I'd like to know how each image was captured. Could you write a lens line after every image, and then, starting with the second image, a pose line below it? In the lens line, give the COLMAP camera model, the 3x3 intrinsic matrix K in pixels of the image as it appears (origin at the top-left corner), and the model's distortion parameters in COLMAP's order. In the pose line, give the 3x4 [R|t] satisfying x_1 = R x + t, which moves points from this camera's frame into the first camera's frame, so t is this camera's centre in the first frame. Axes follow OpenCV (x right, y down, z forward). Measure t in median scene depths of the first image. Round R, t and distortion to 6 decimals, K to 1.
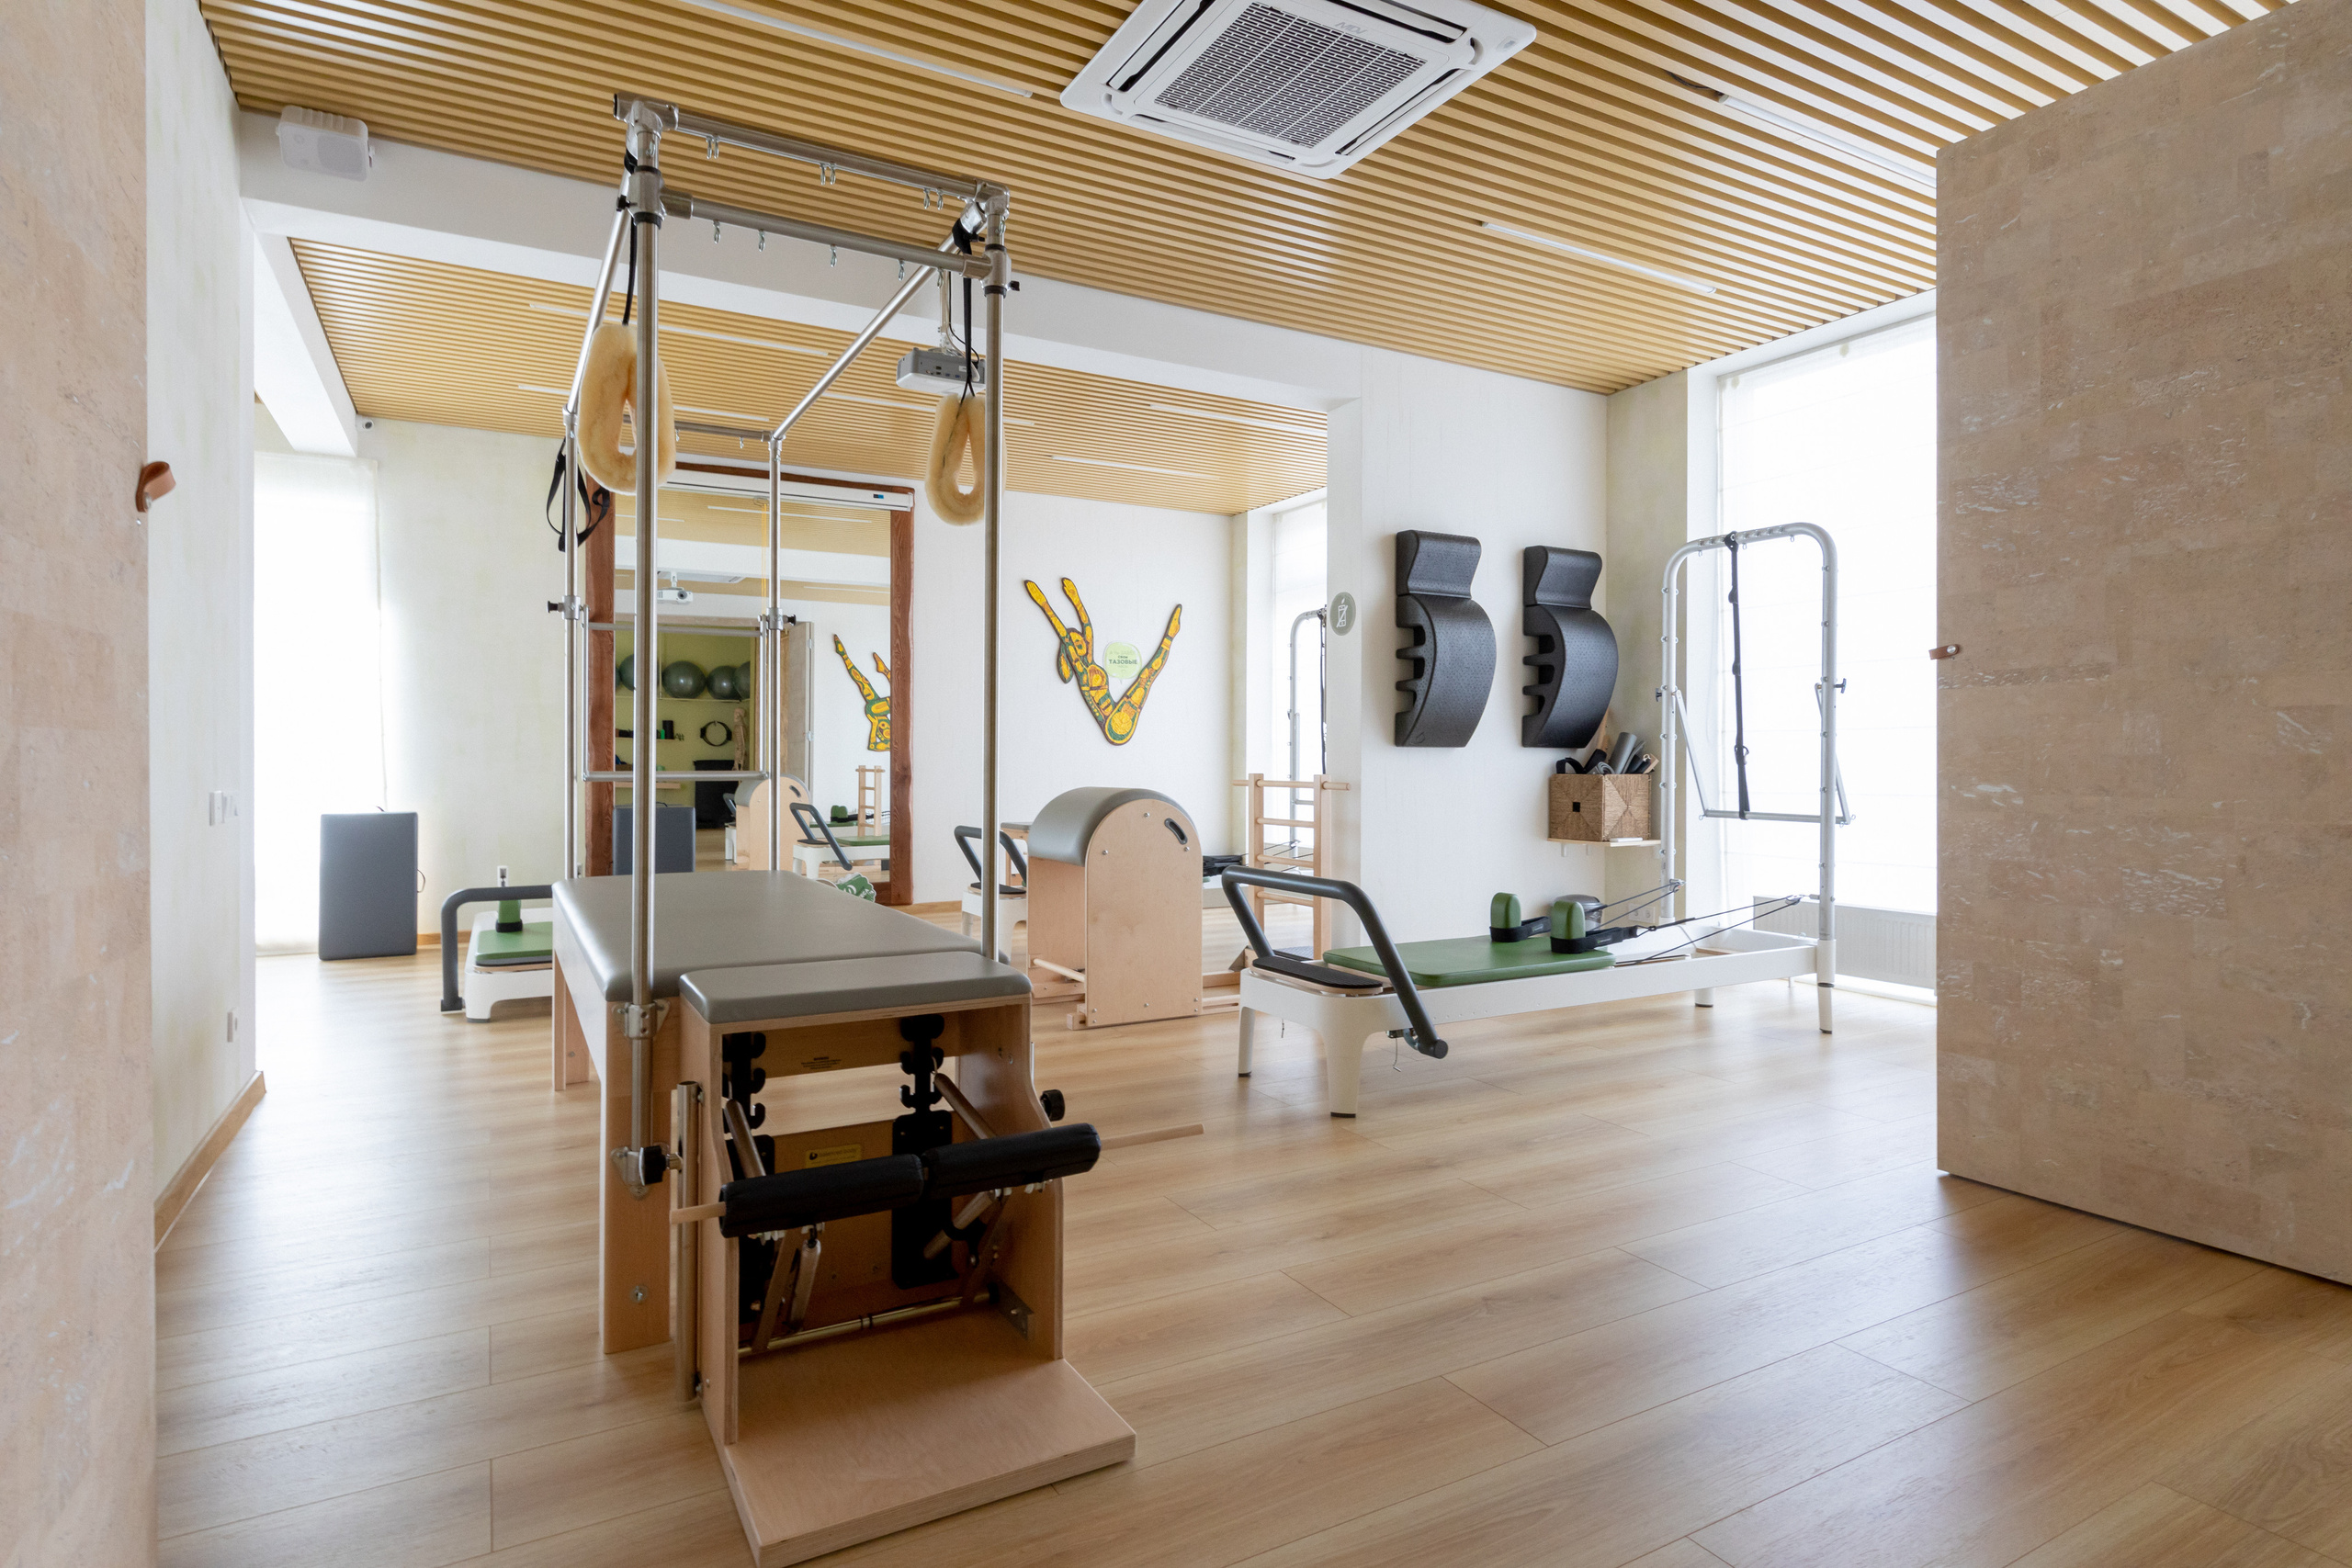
lens RADIAL K [[1238.2, 0, 1177.2], [0, 1238.2, 764.5], [0, 0, 1]] dist [0.000092, 0.000132]
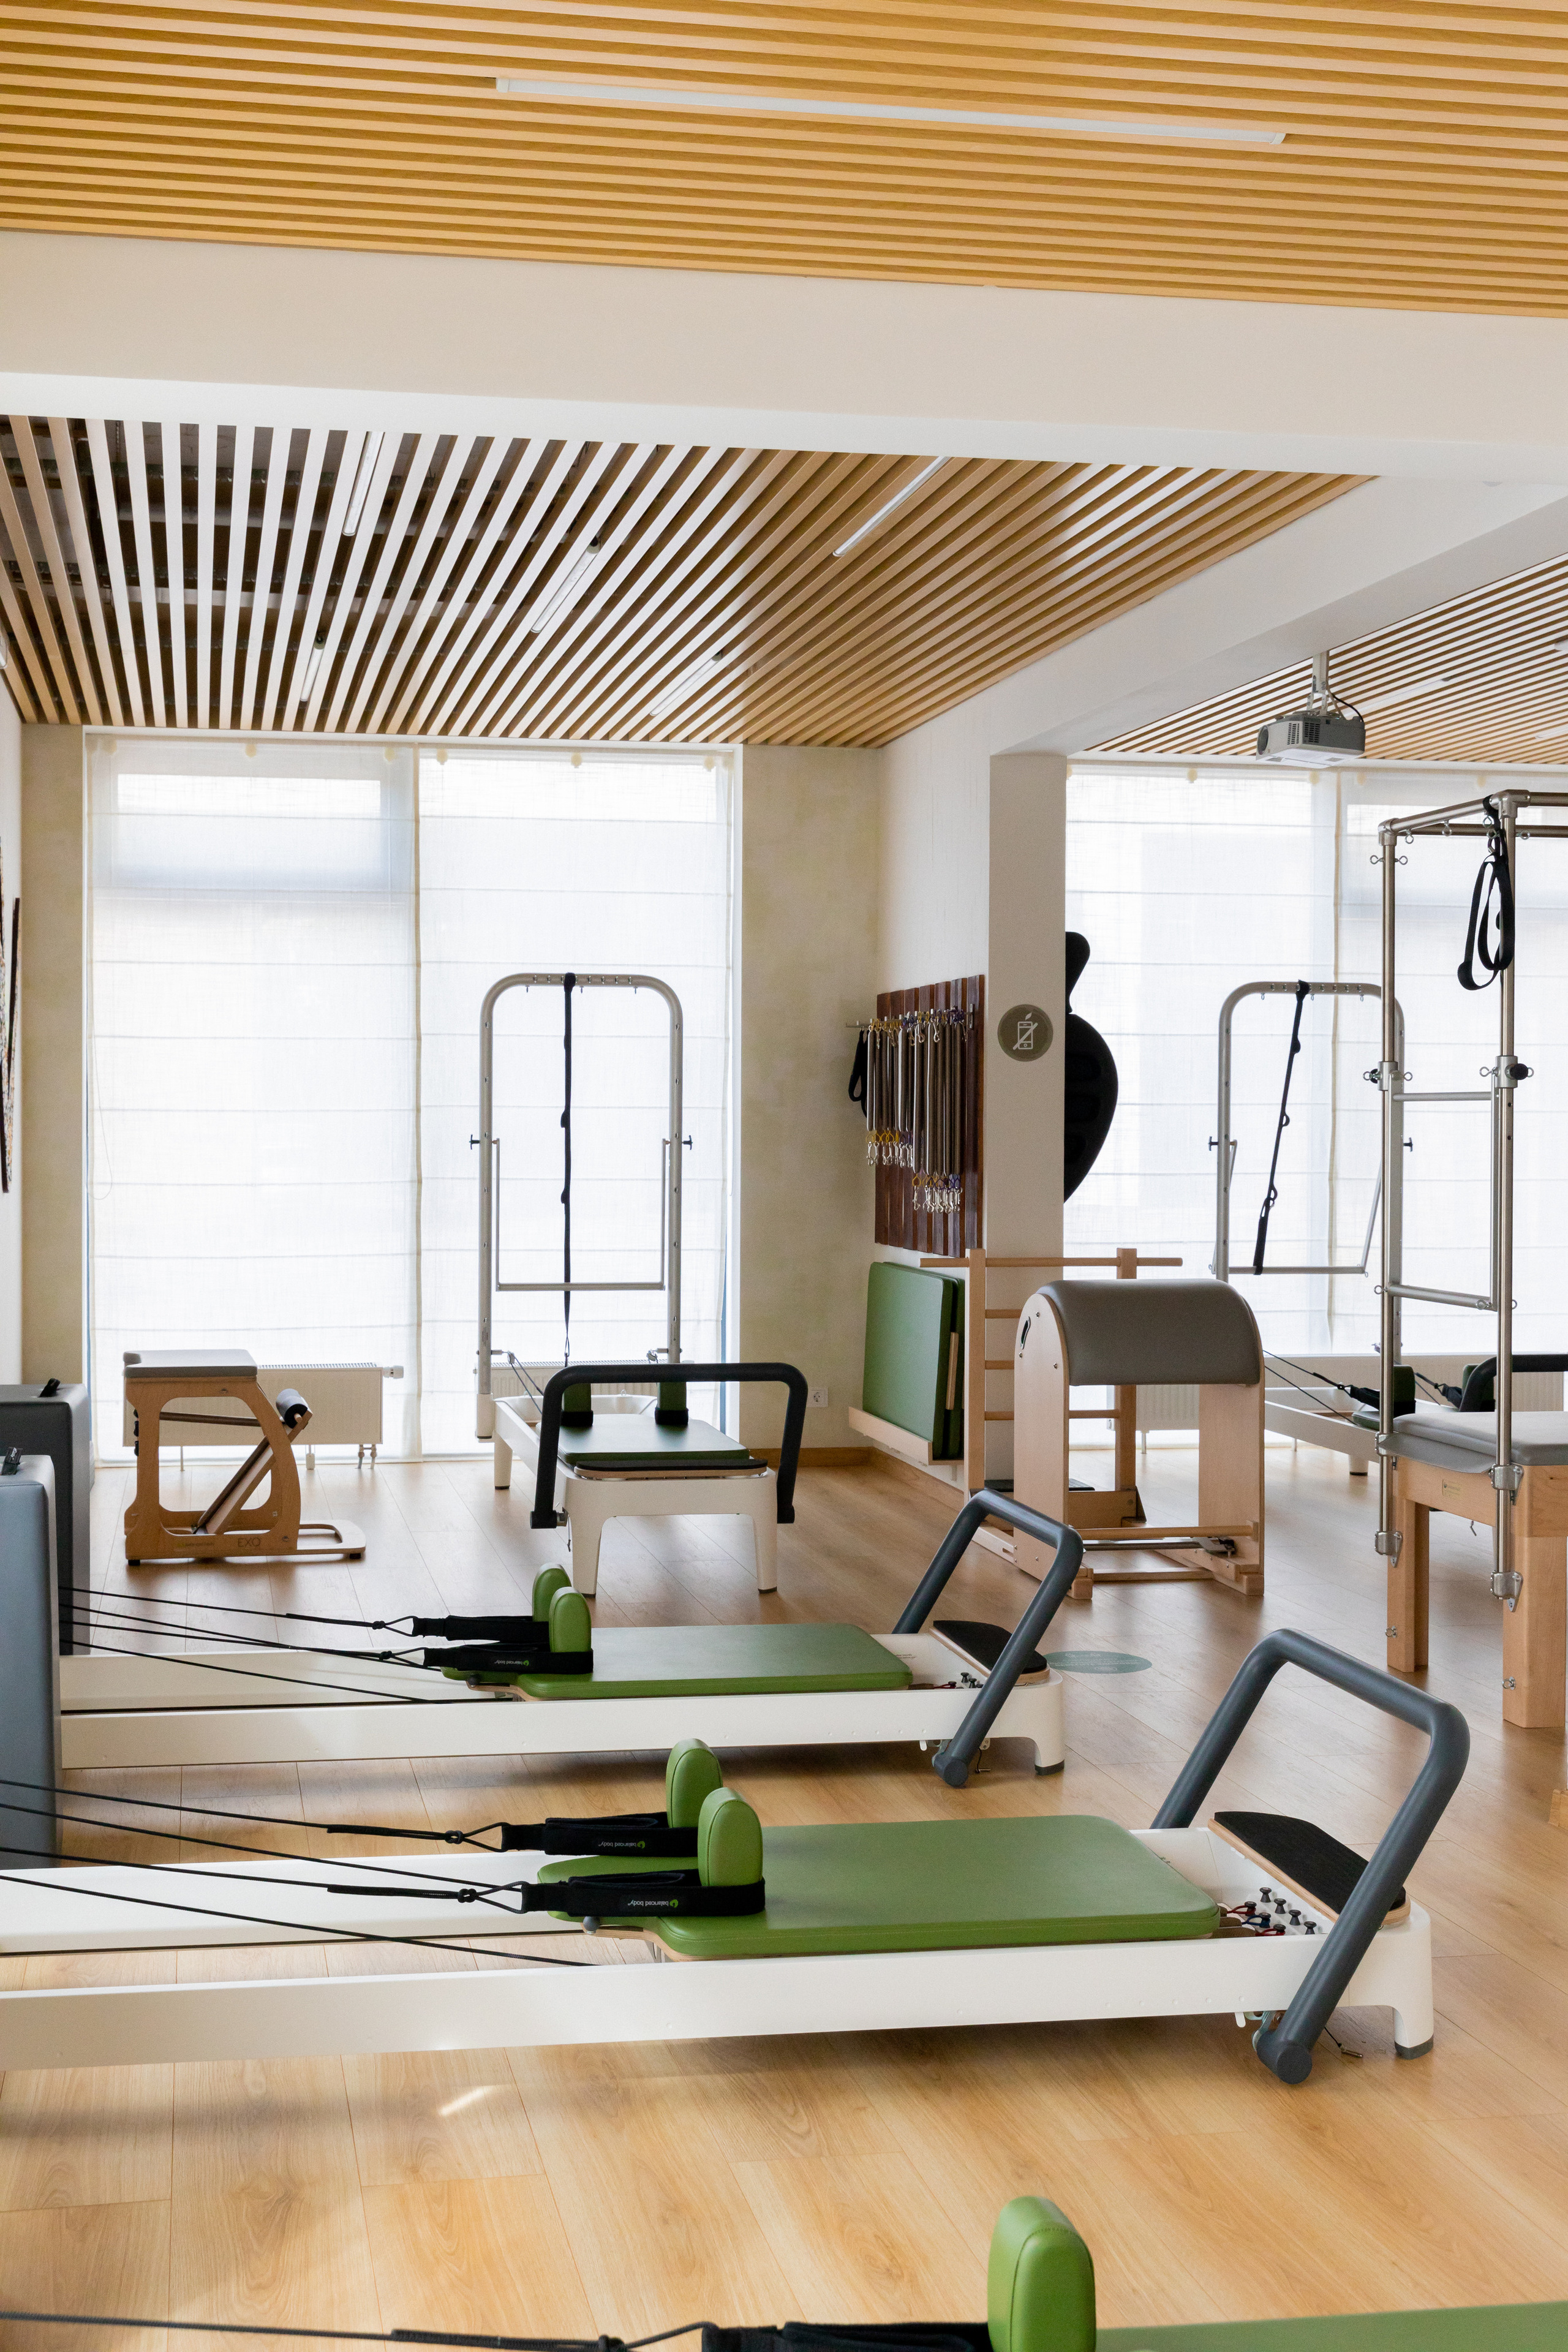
lens RADIAL K [[2732.5, 0, 784.0], [0, 2732.5, 1176.0], [0, 0, 1]] dist [0.000521, -0.000295]
pose [[0.299528, -0.023540, 0.953797, -1.756818], [0.002417, 0.999711, 0.023914, -0.087492], [-0.954084, -0.004858, 0.299498, 0.751715]]
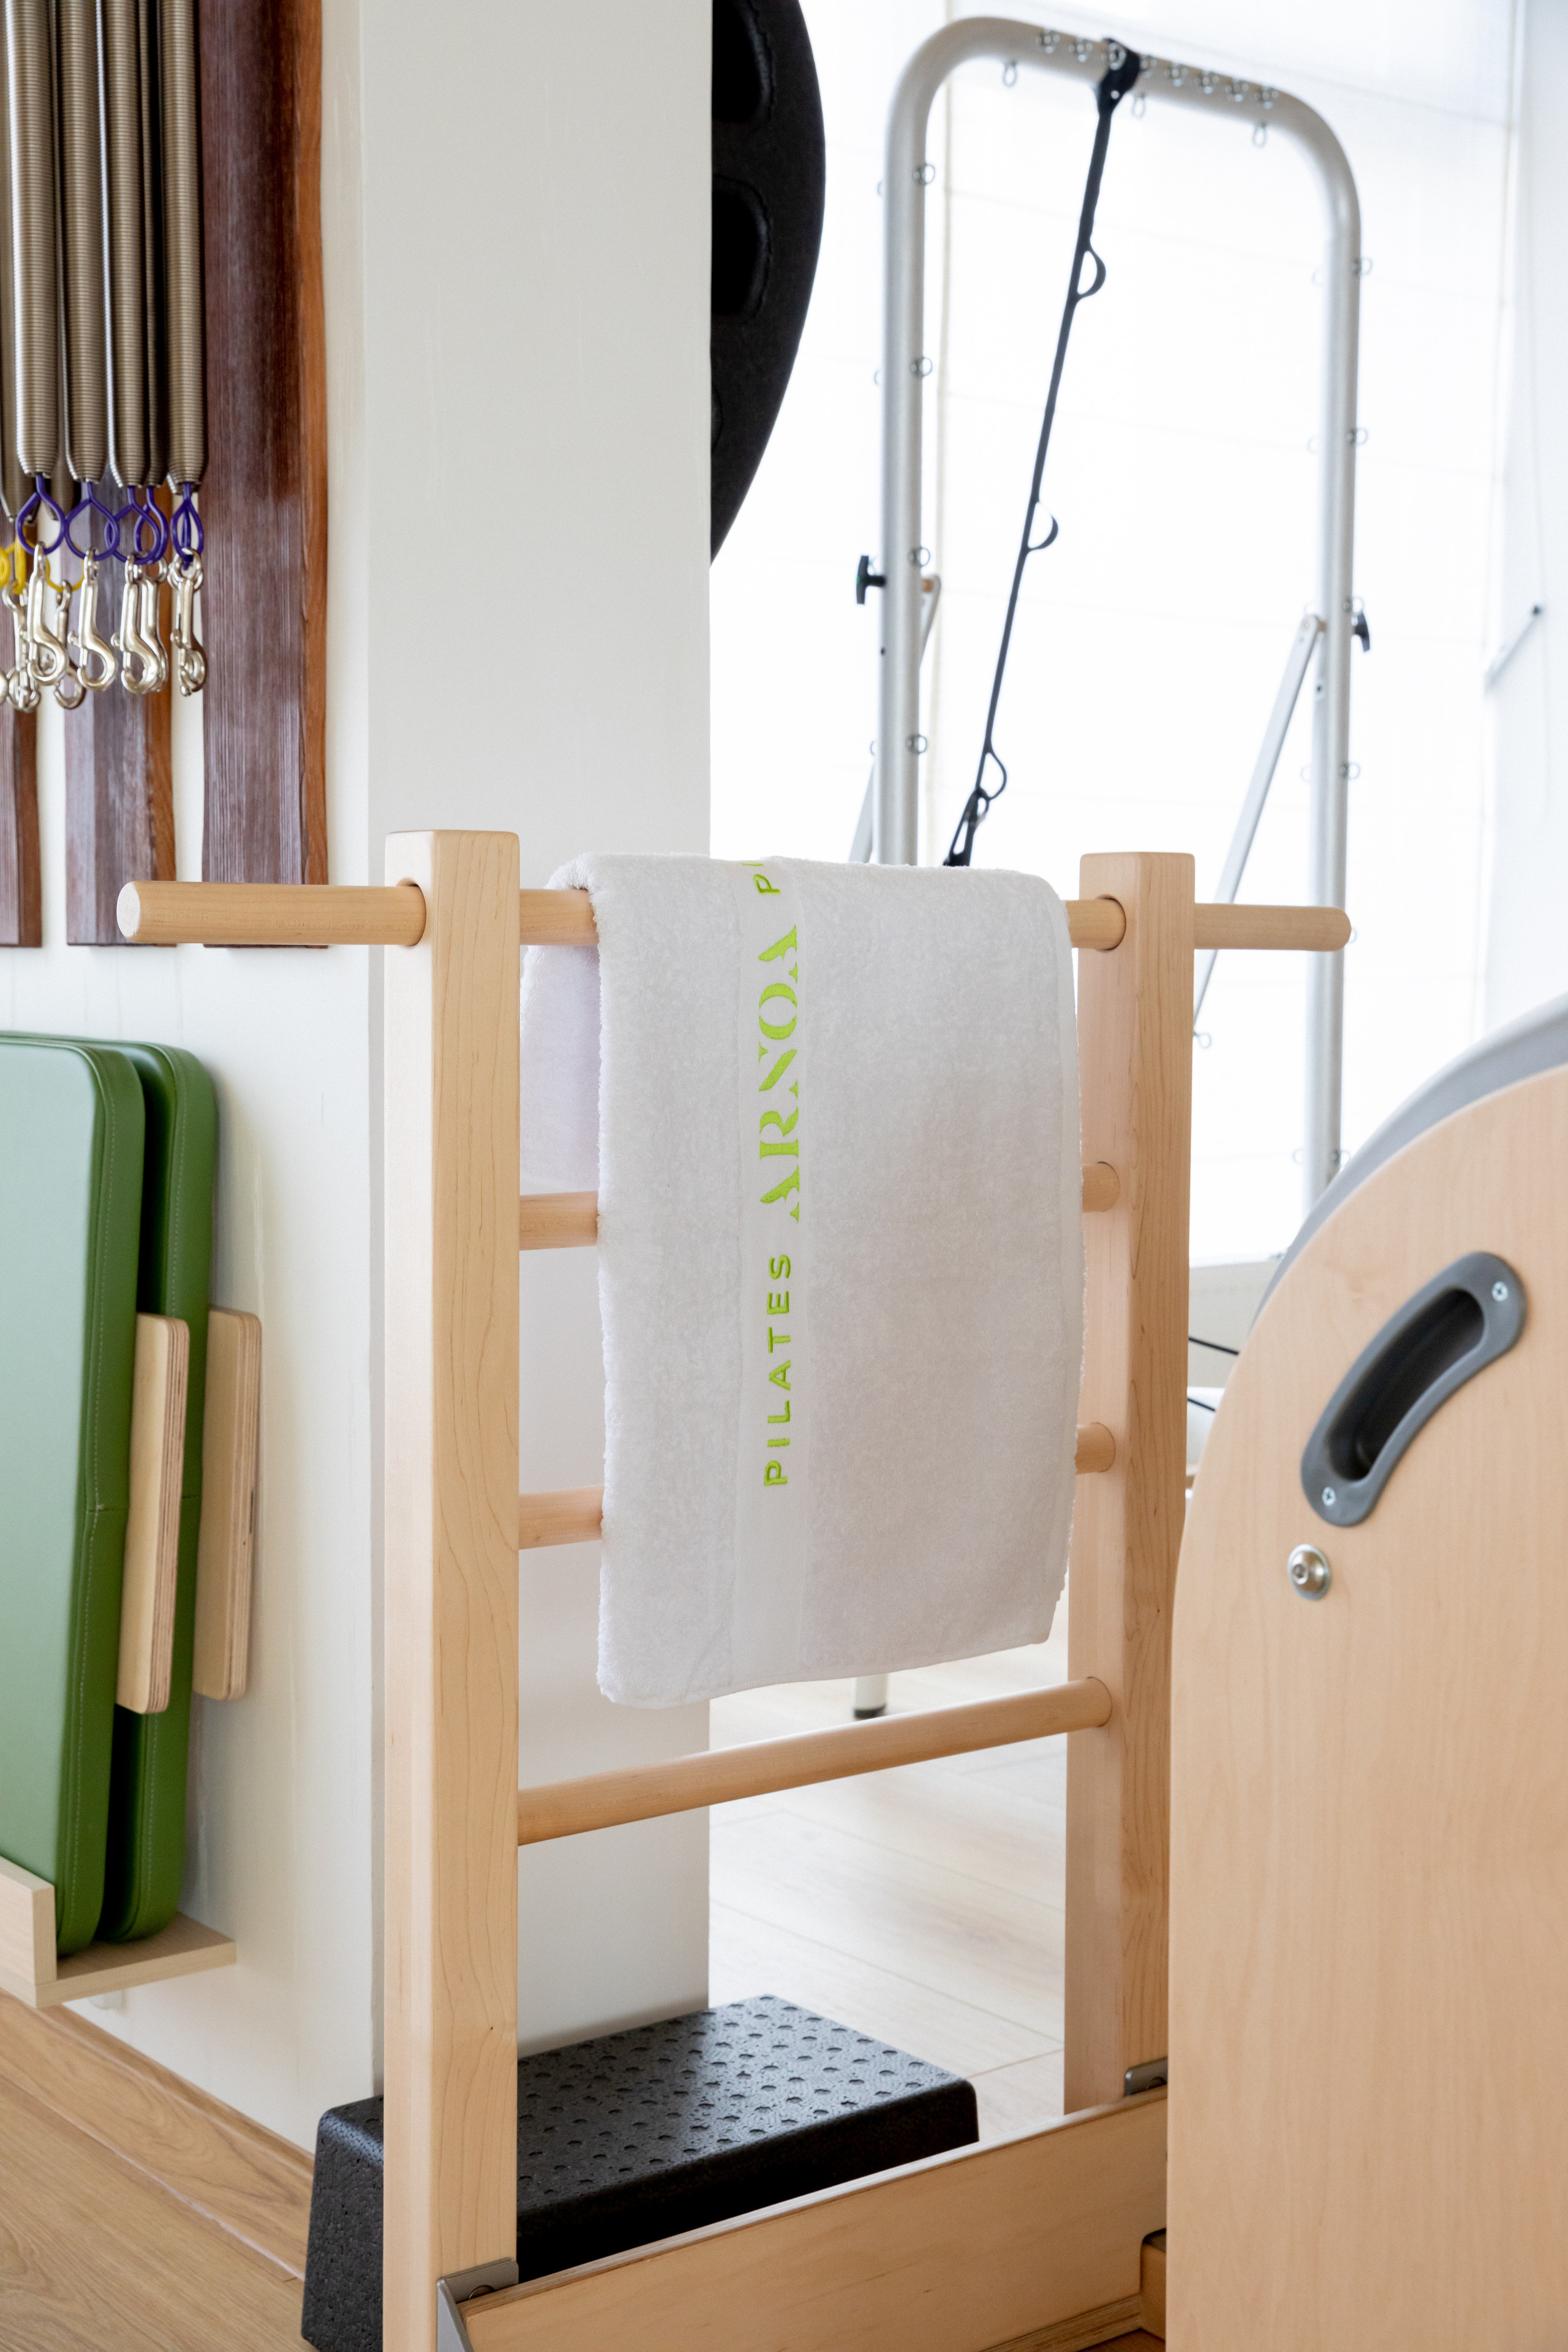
lens RADIAL K [[3101.3, 0, 784.9], [0, 3101.3, 1171.5], [0, 0, 1]] dist [0.104034, -0.011266]
pose [[-0.155919, -0.076329, 0.984816, -0.285010], [-0.002643, 0.997039, 0.076858, 0.019127], [-0.987766, 0.009381, -0.155659, 1.207133]]
